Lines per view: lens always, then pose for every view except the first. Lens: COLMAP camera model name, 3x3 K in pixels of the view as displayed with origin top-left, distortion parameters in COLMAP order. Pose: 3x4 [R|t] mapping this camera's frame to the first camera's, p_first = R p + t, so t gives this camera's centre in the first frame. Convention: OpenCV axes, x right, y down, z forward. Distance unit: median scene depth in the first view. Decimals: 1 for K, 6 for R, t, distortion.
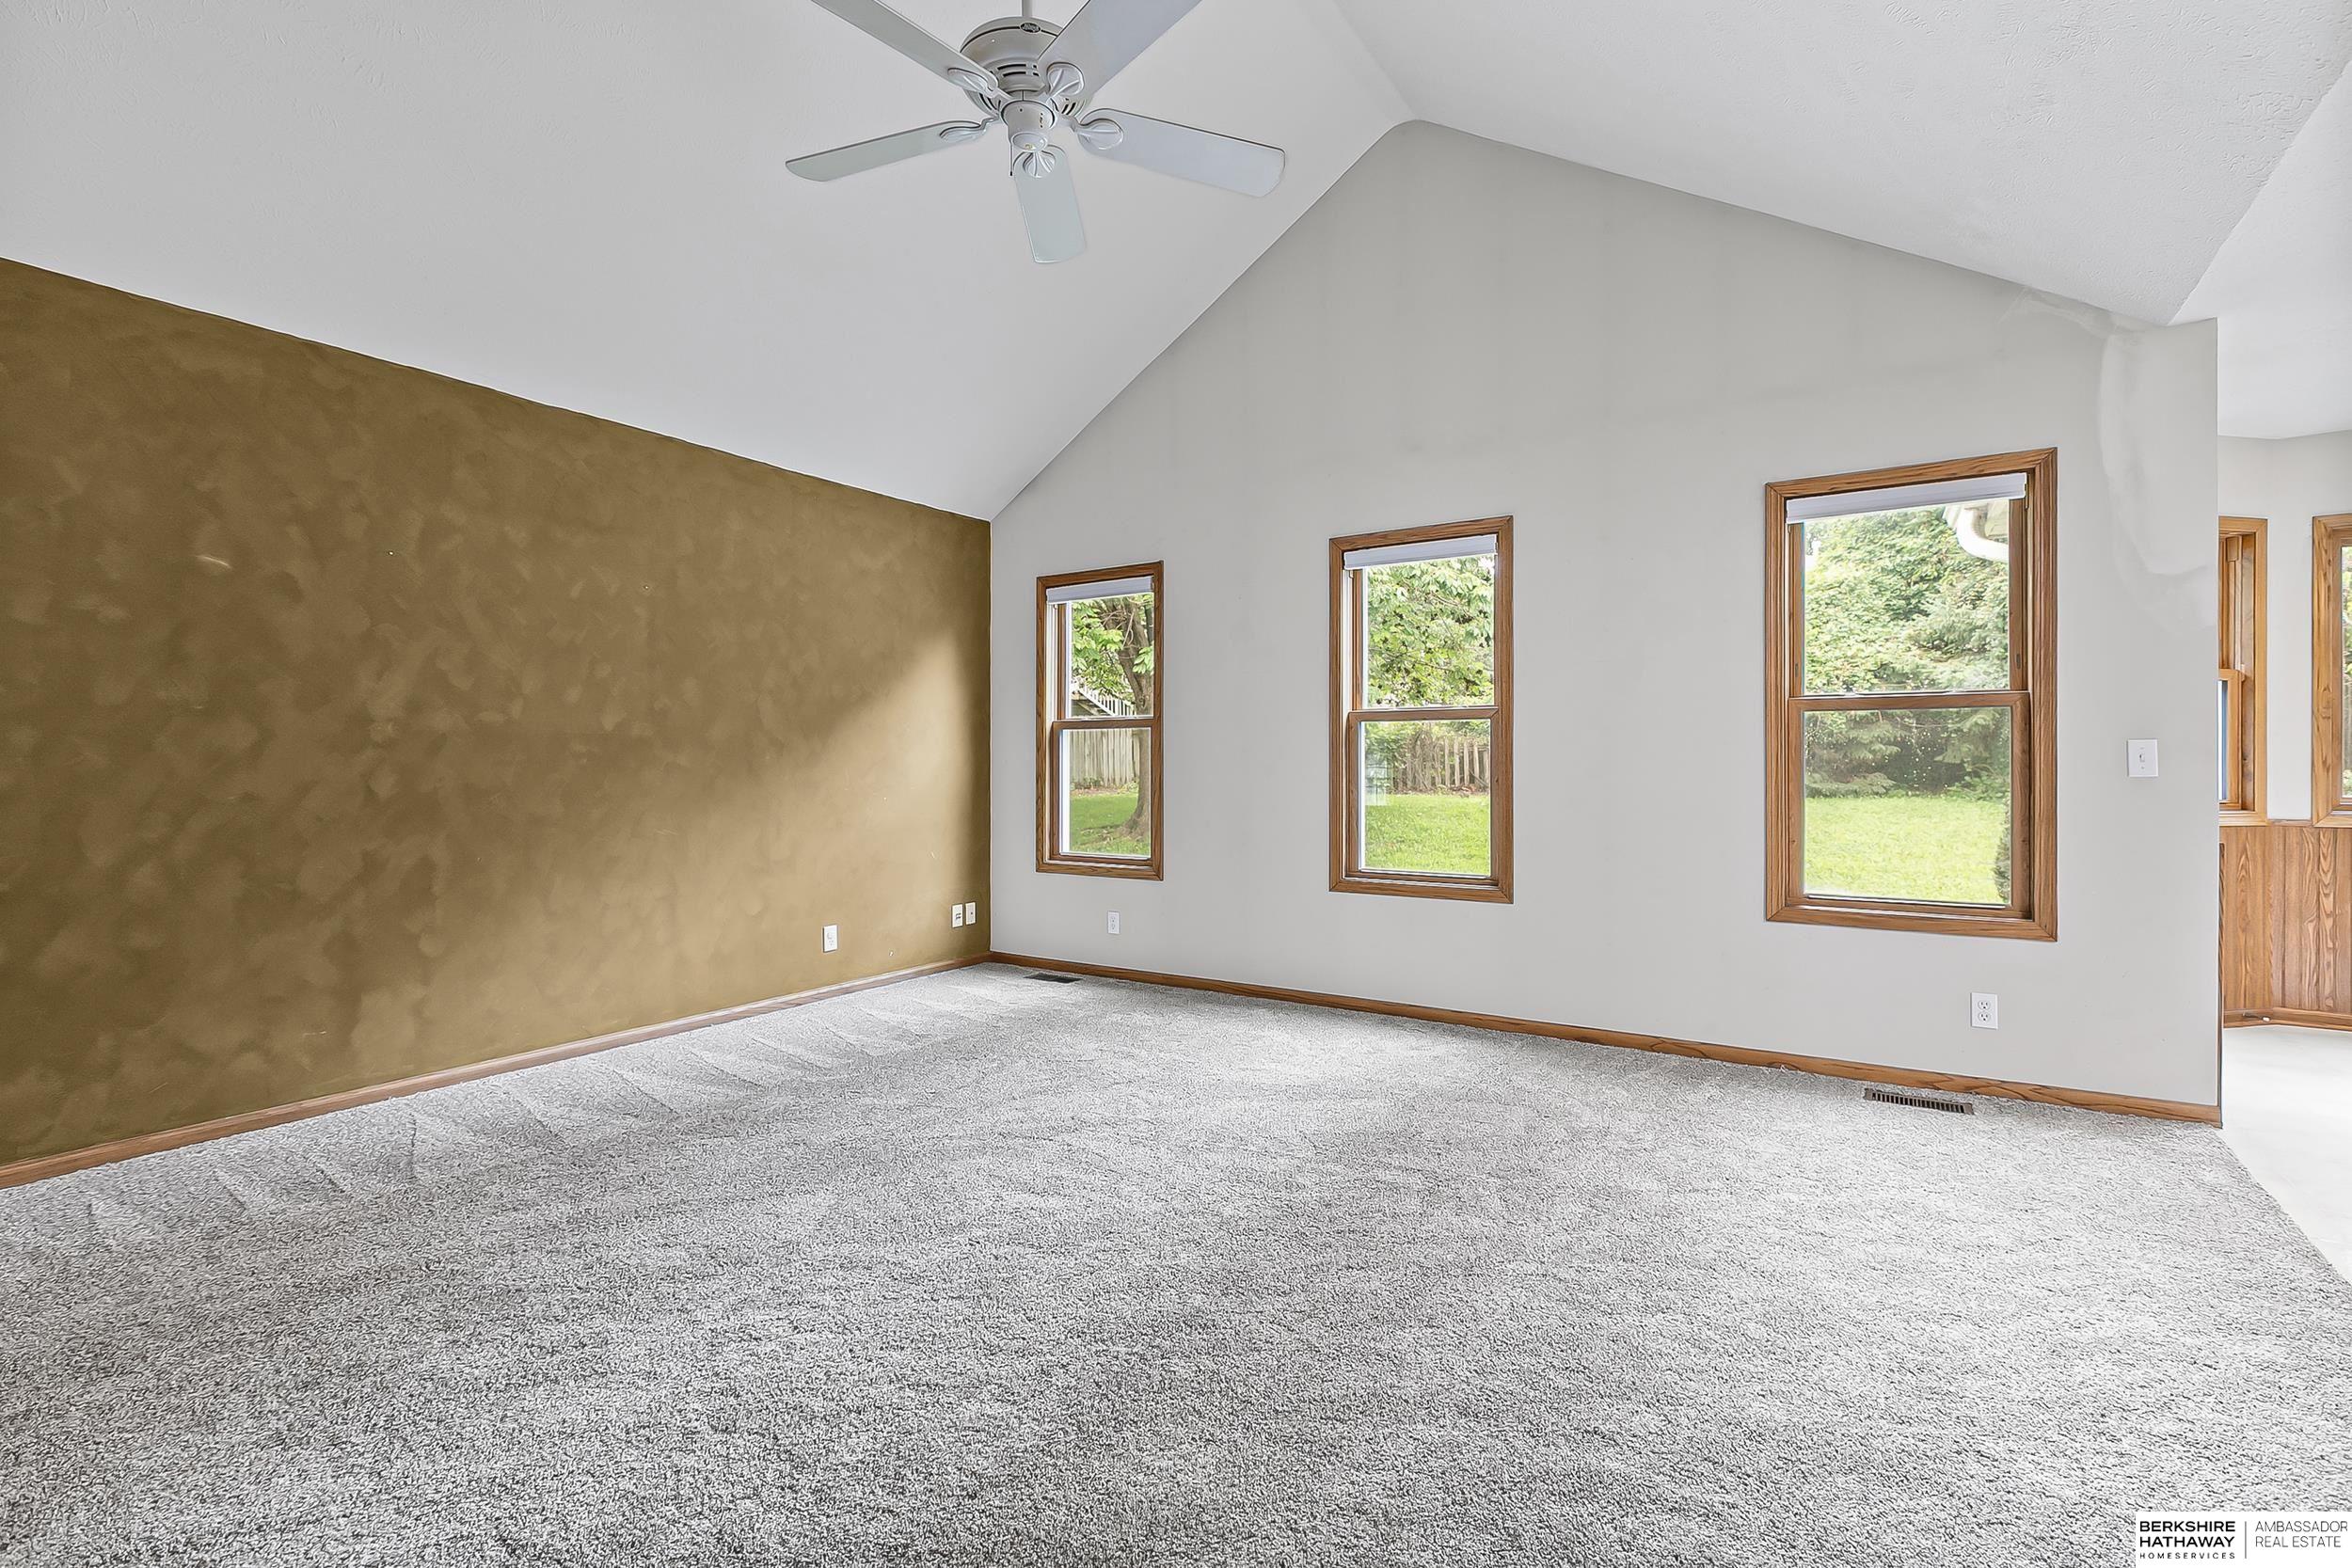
lens RADIAL K [[1080.0, 0, 1191.4], [0, 1080.0, 764.9], [0, 0, 1]] dist [0.009176, -0.001356]
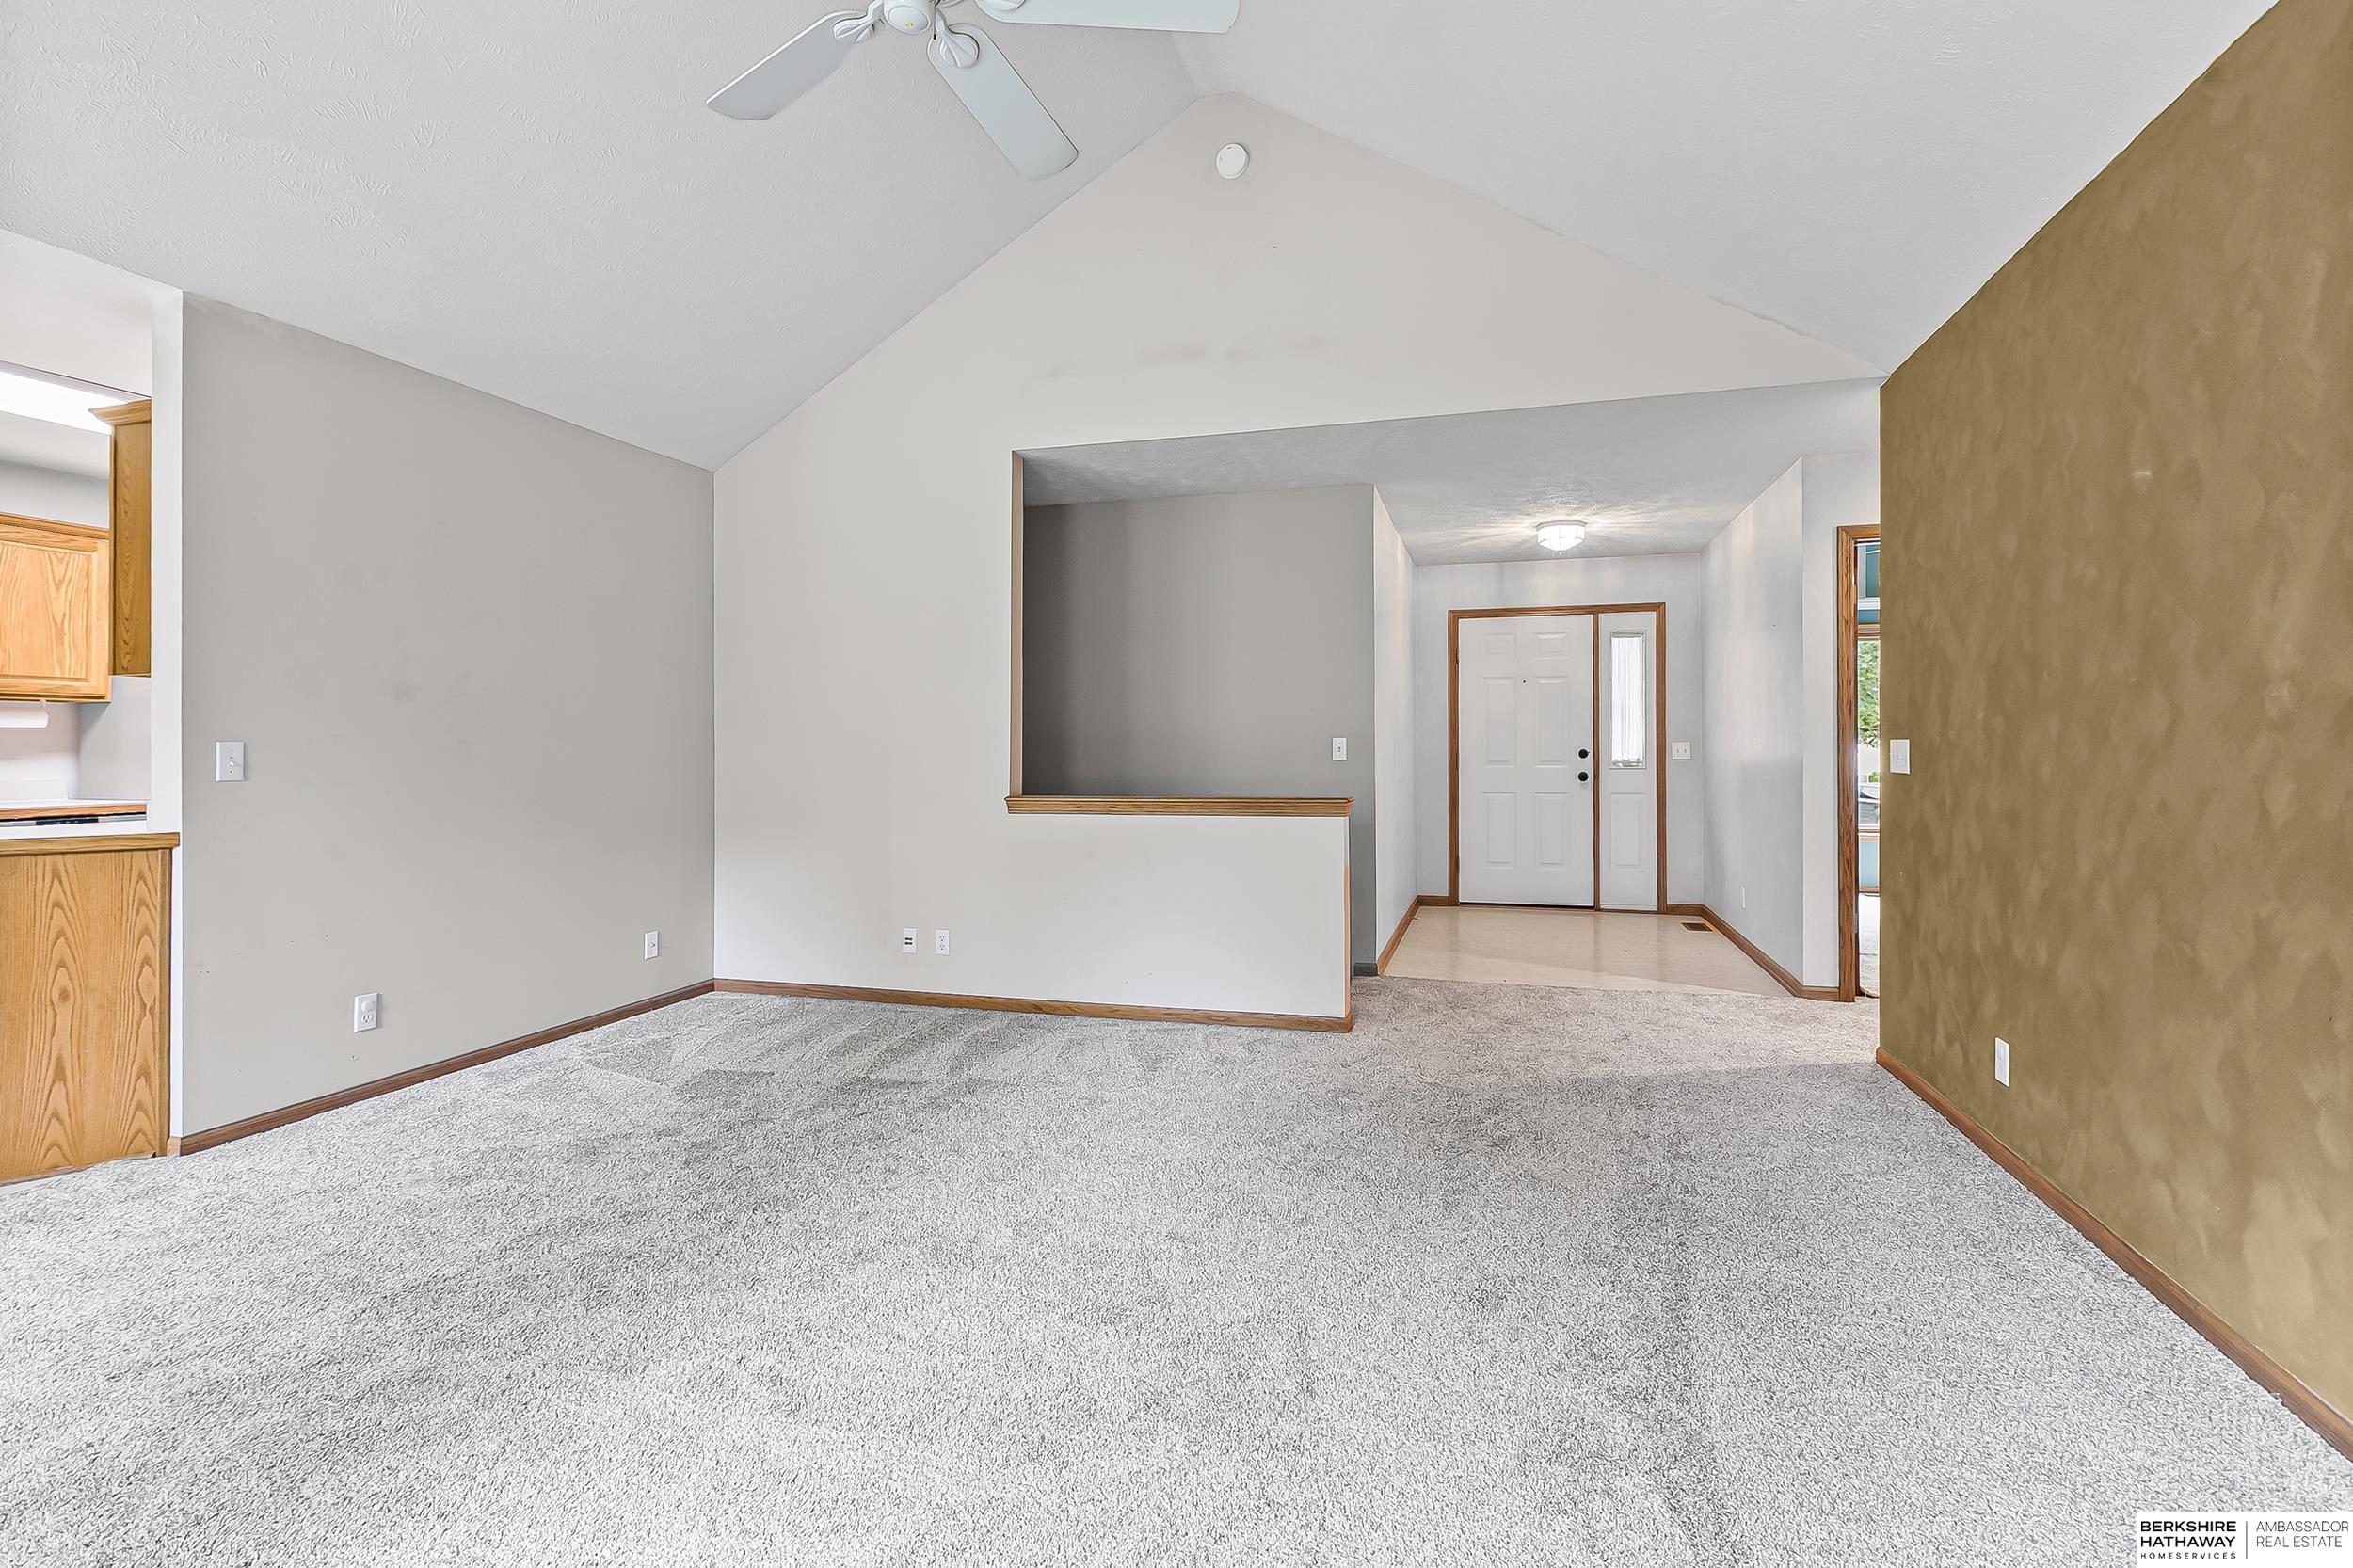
lens RADIAL K [[1080.5, 0, 1193.9], [0, 1080.5, 742.9], [0, 0, 1]] dist [0.009176, -0.001356]
pose [[-0.956974, 0.002739, -0.290162, -0.081202], [0.002605, 0.999996, 0.000849, -0.011140], [0.290163, 0.000056, -0.956977, 1.332539]]
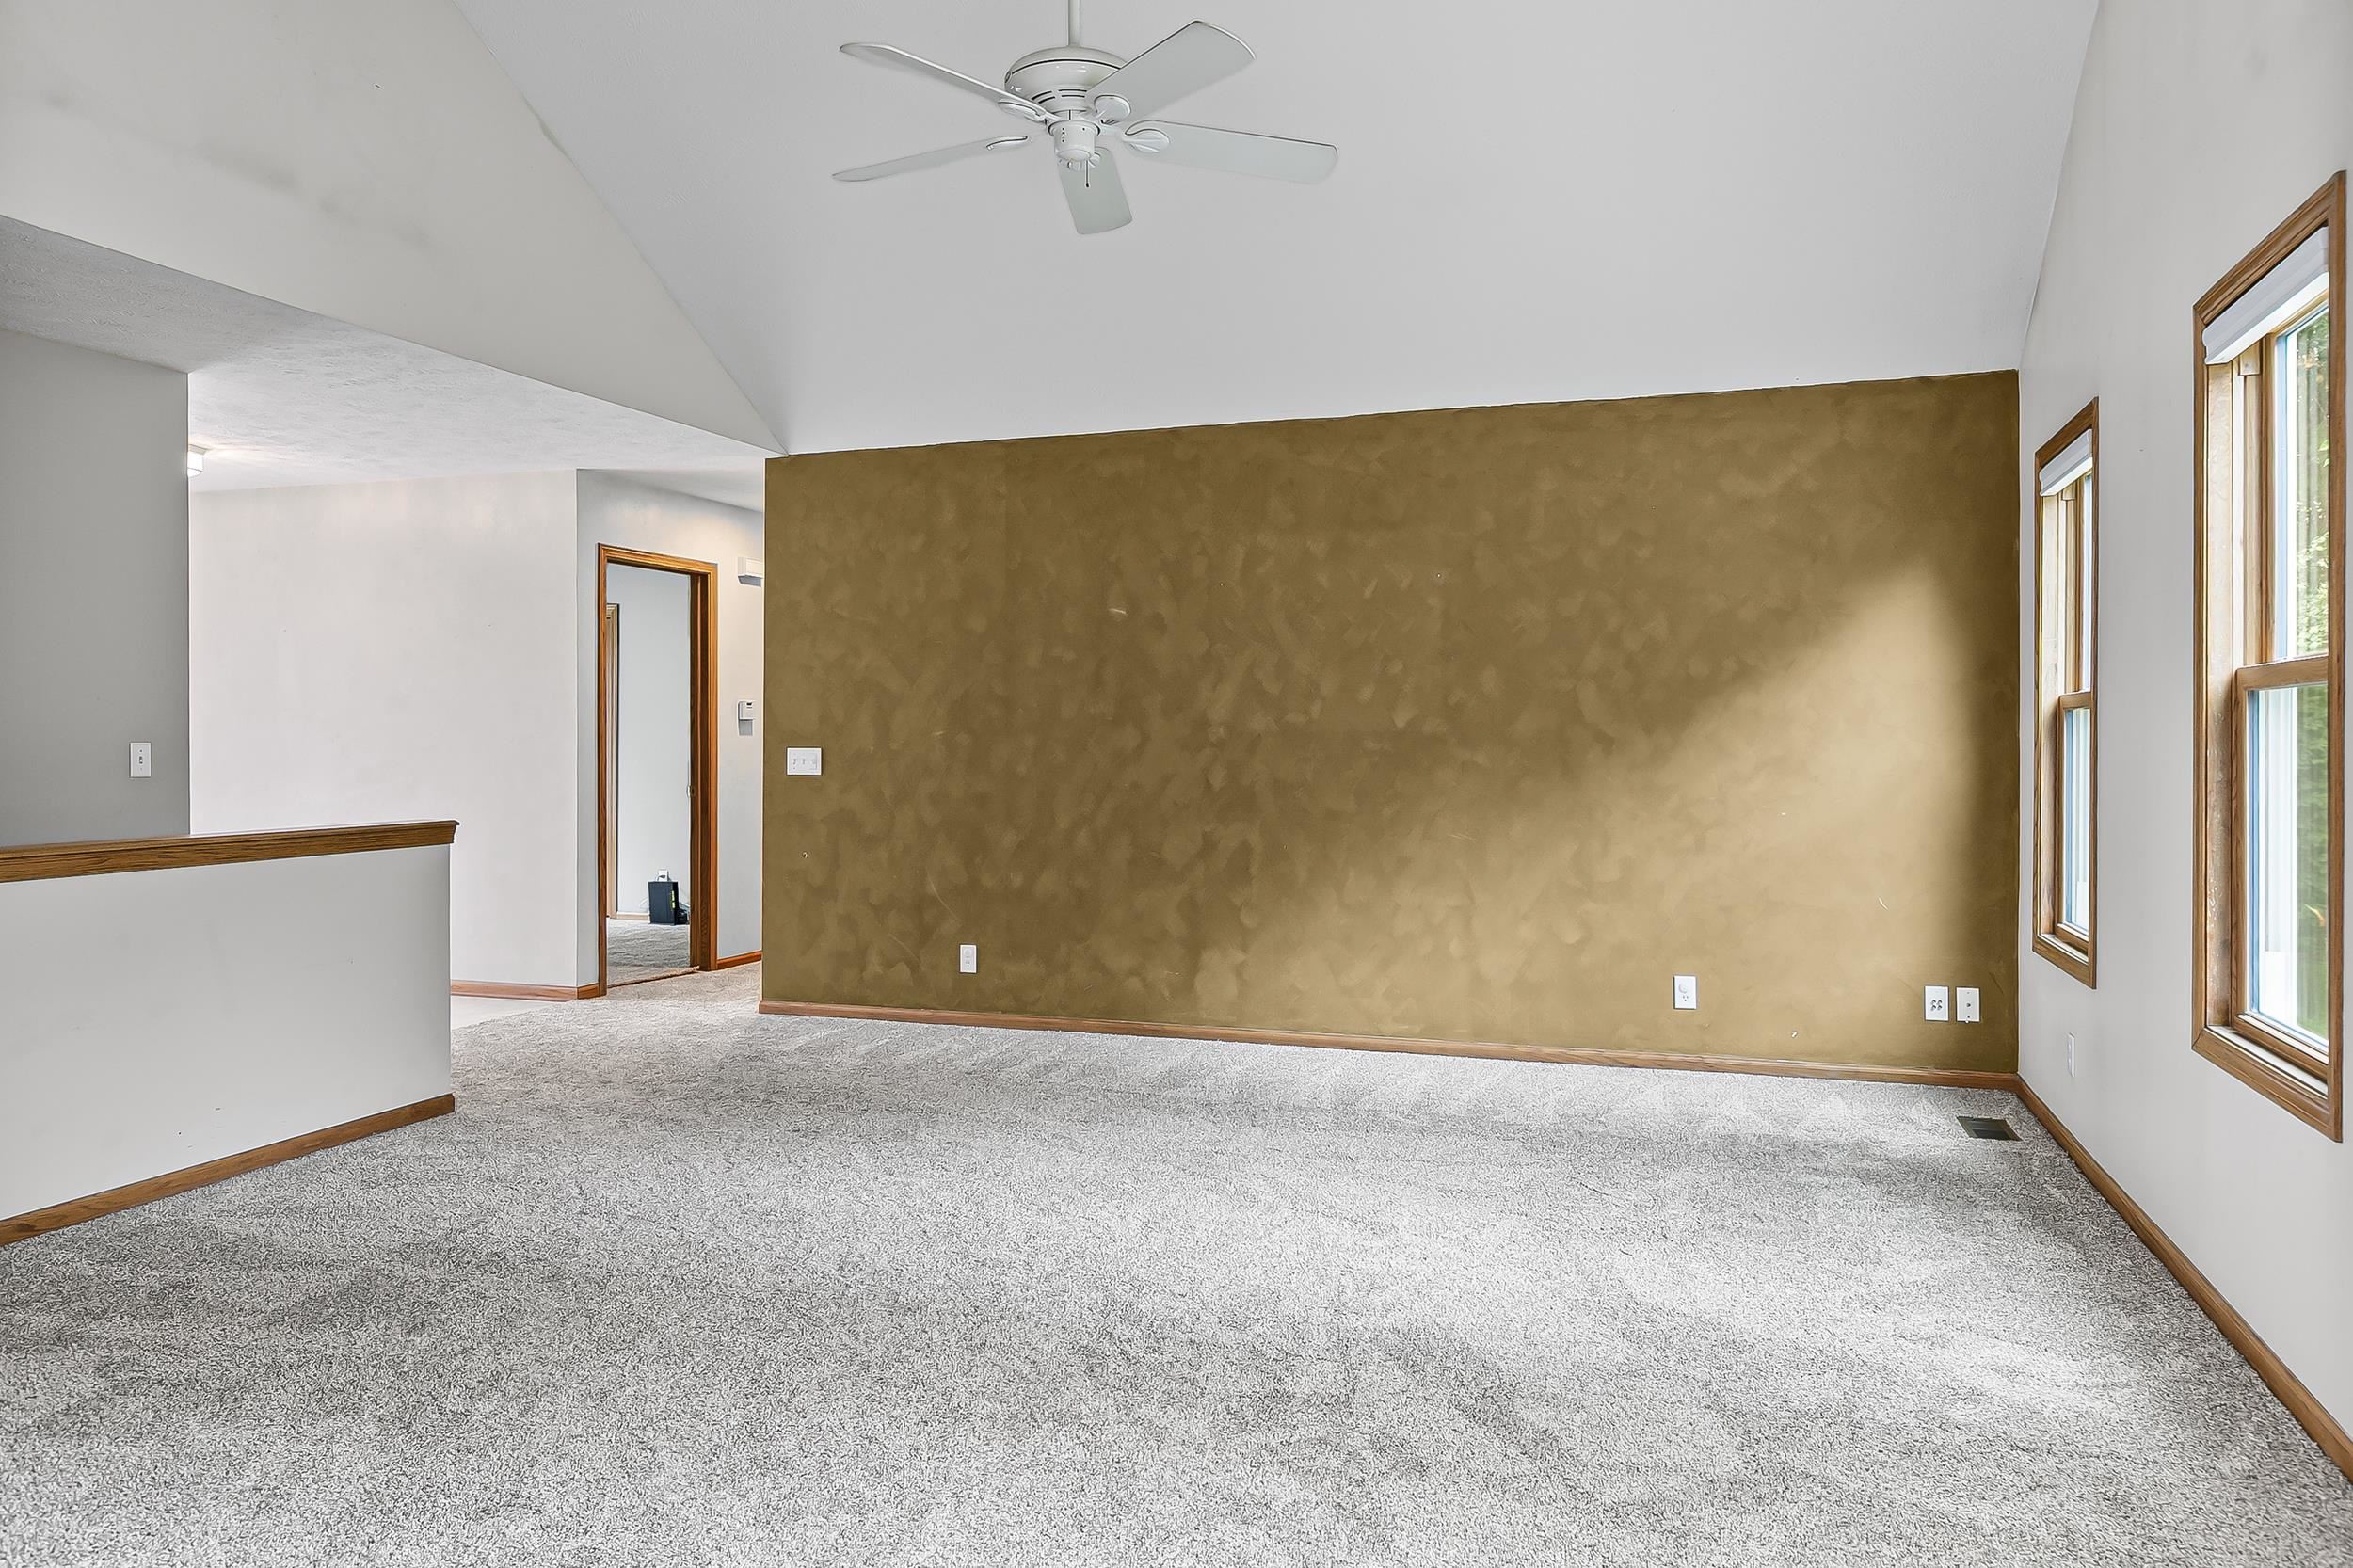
lens RADIAL K [[1579.5, 0, 1183.2], [0, 1579.5, 738.1], [0, 0, 1]] dist [0.022676, -0.010499]
pose [[0.237548, -0.001157, -0.971375, 0.928011], [-0.004234, 0.999989, -0.002226, -0.021271], [0.971367, 0.004642, 0.237541, 0.539232]]
